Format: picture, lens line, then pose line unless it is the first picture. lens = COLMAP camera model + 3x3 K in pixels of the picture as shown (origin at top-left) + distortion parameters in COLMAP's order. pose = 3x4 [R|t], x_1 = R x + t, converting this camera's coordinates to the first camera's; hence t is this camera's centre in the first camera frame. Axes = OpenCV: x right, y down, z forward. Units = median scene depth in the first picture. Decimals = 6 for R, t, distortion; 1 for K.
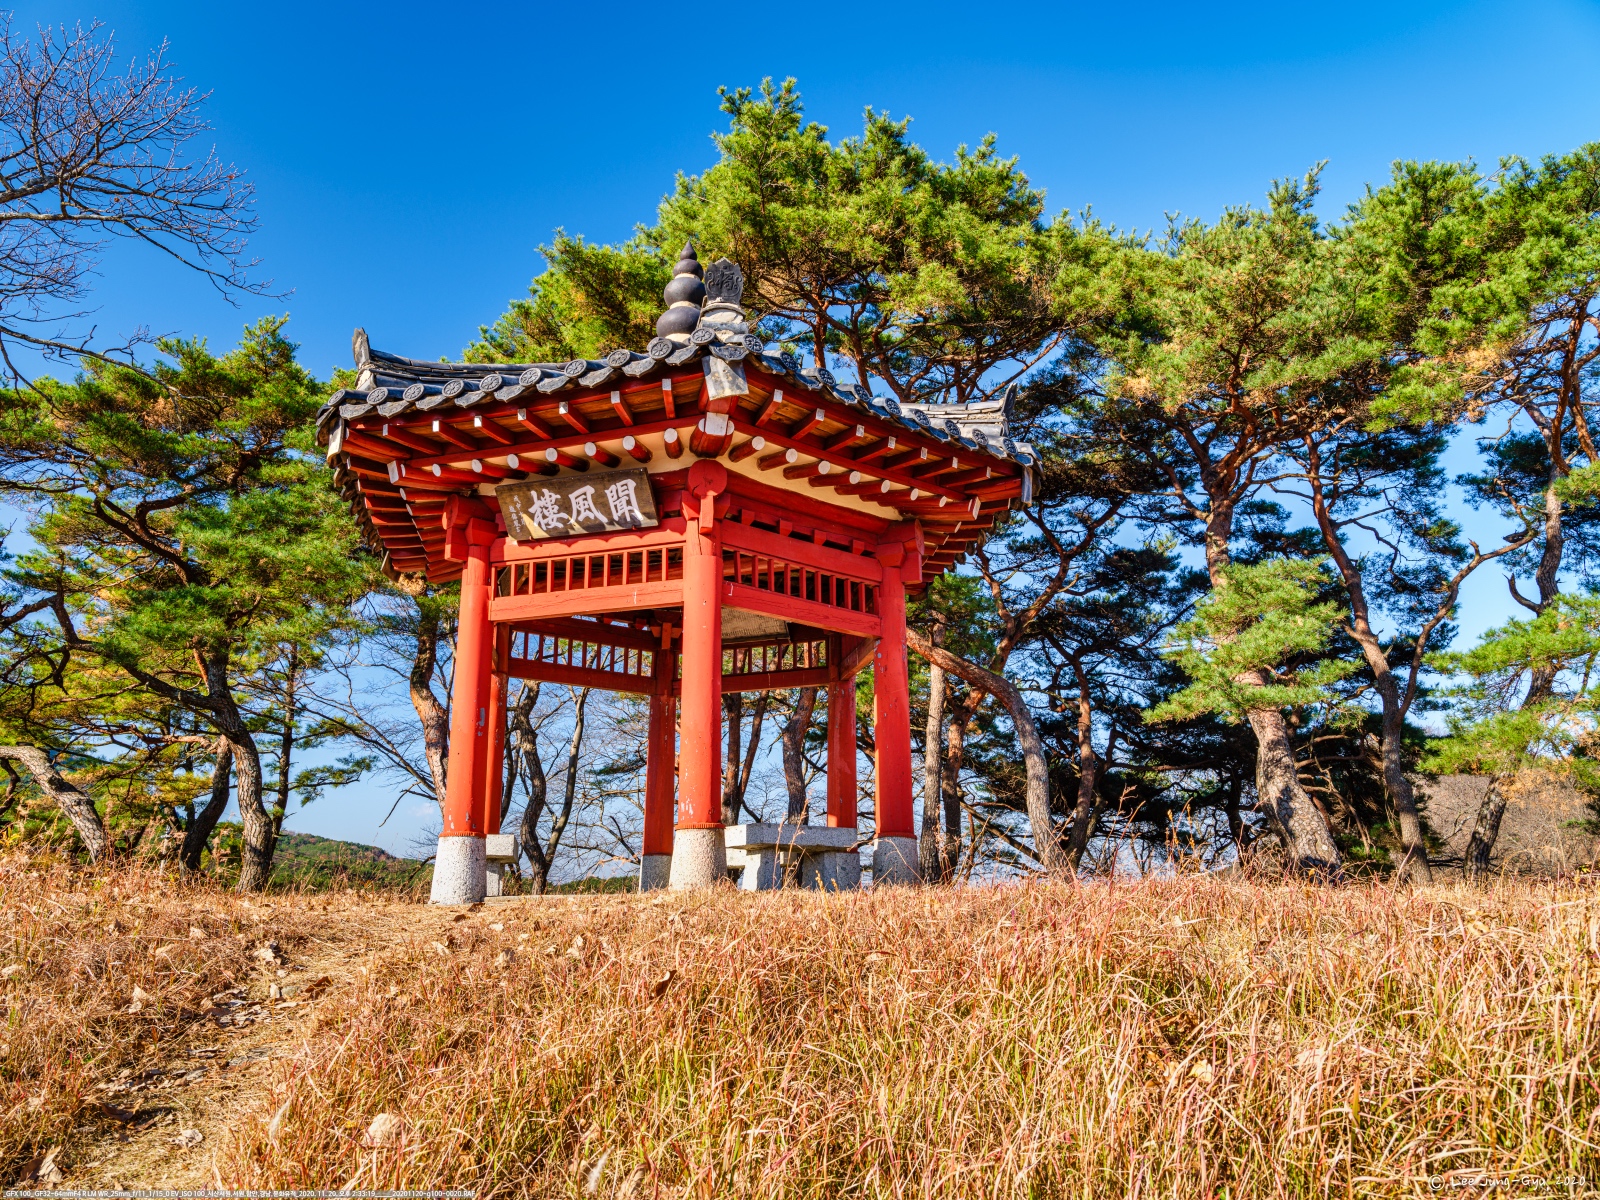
lens RADIAL K [[1194.4, 0, 803.7], [0, 1194.4, 596.1], [0, 0, 1]] dist [-0.006949, 0.001067]
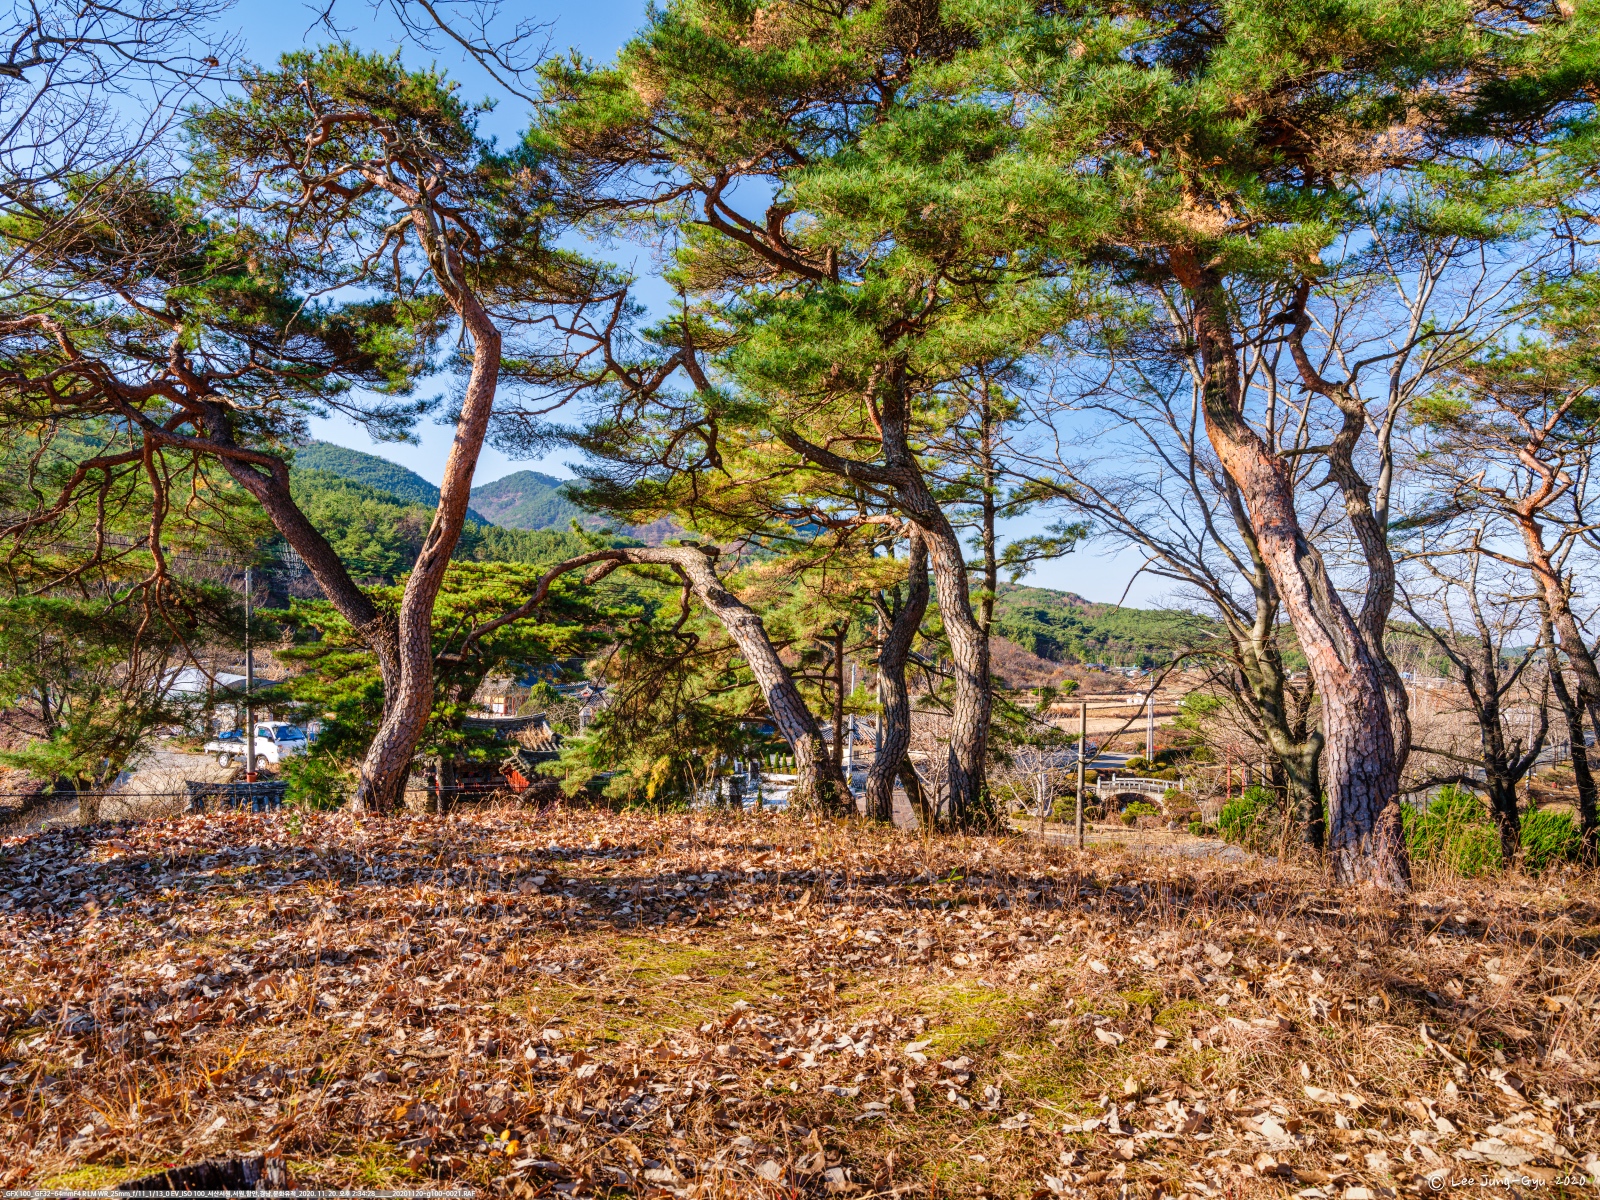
lens RADIAL K [[1198.9, 0, 800.0], [0, 1198.9, 600.0], [0, 0, 1]] dist [-0.001504, -0.002326]
pose [[0.847188, -0.017258, -0.531013, -0.125470], [0.130056, 0.975800, 0.175781, 0.022569], [0.515130, -0.217981, 0.828931, 0.278184]]
